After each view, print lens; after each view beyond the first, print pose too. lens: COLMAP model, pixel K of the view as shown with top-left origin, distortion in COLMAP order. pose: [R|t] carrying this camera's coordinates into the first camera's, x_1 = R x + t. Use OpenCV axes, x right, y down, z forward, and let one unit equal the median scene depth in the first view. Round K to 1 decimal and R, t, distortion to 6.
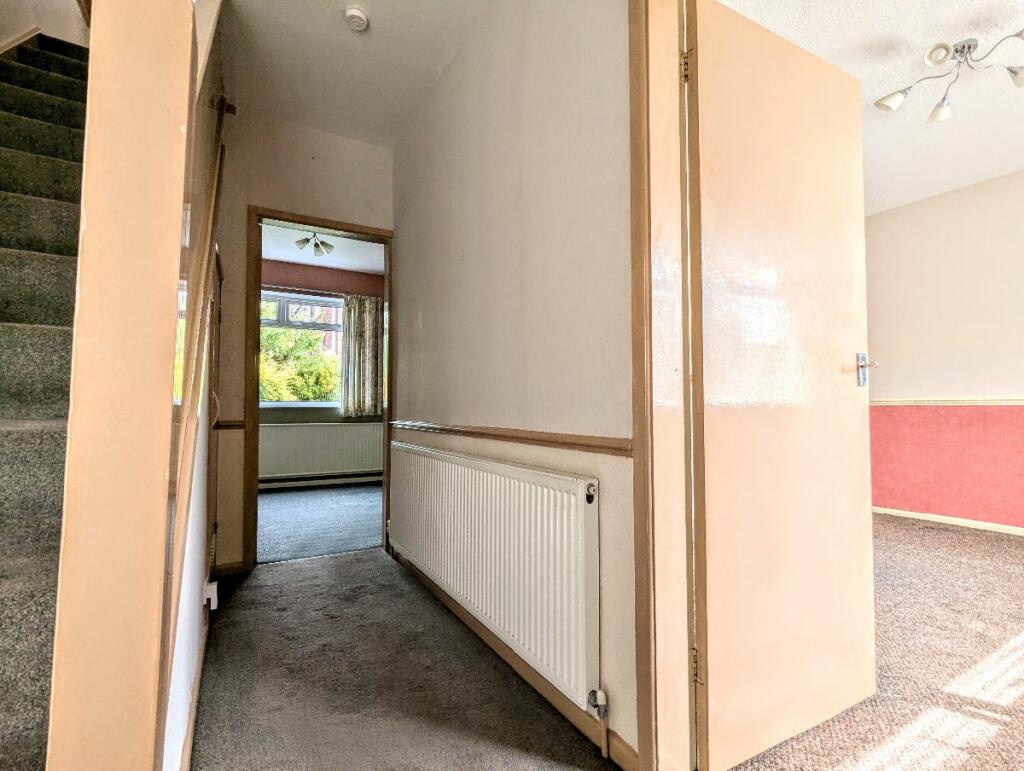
lens RADIAL K [[482.9, 0, 509.7], [0, 482.9, 388.7], [0, 0, 1]] dist [-0.000401, 0.000591]
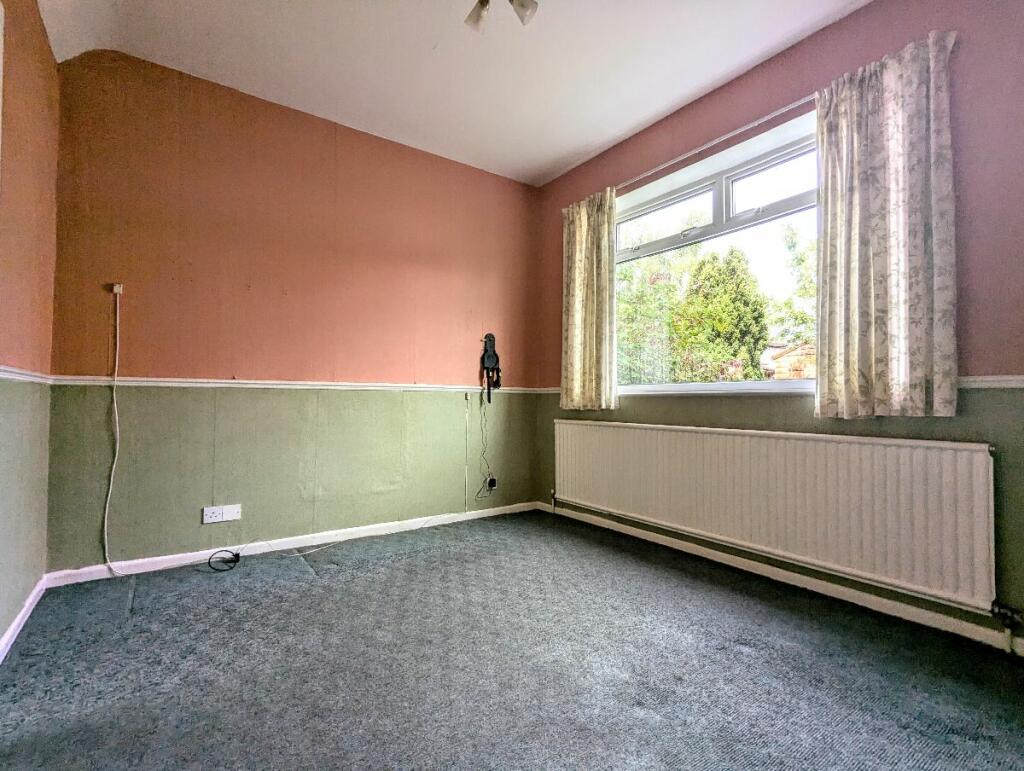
lens RADIAL K [[482.9, 0, 509.7], [0, 482.9, 388.7], [0, 0, 1]] dist [-0.000401, 0.000591]
pose [[0.098690, -0.016984, -0.994973, 0.004417], [0.042748, 0.999004, -0.012813, 0.029110], [0.994200, -0.041268, 0.099318, 0.705509]]
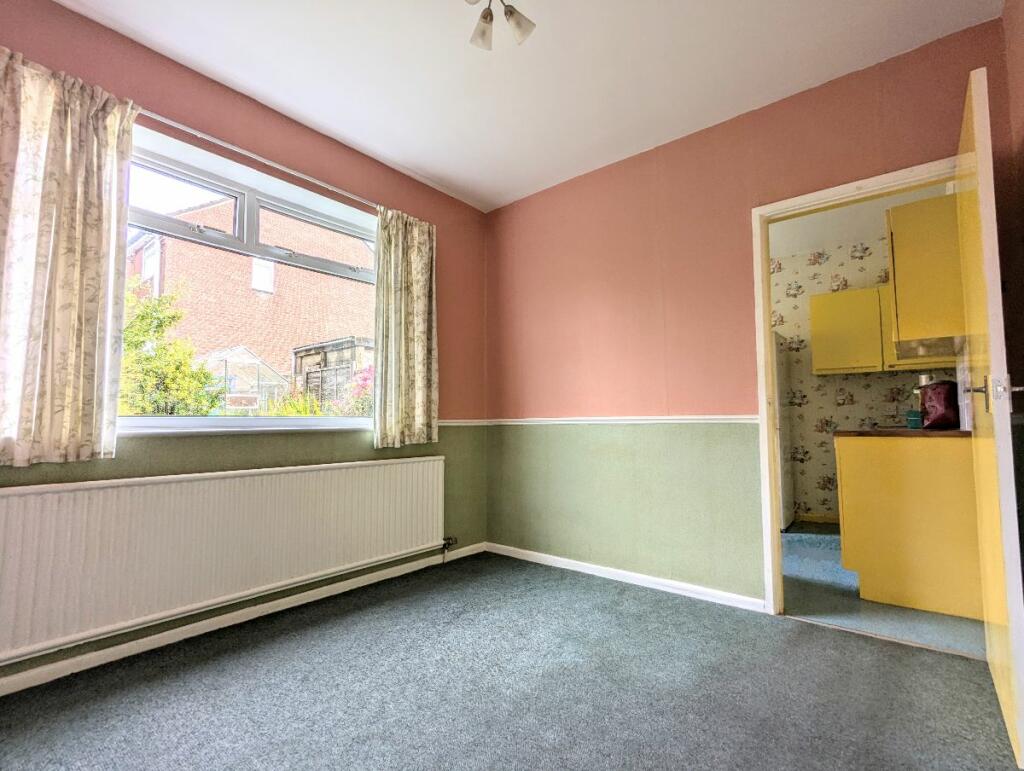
lens RADIAL K [[482.9, 0, 509.7], [0, 482.9, 388.7], [0, 0, 1]] dist [-0.000401, 0.000591]
pose [[0.934842, 0.018846, 0.354563, -0.386250], [-0.008512, 0.999493, -0.030683, 0.011201], [-0.354961, 0.025666, 0.934529, 0.473608]]
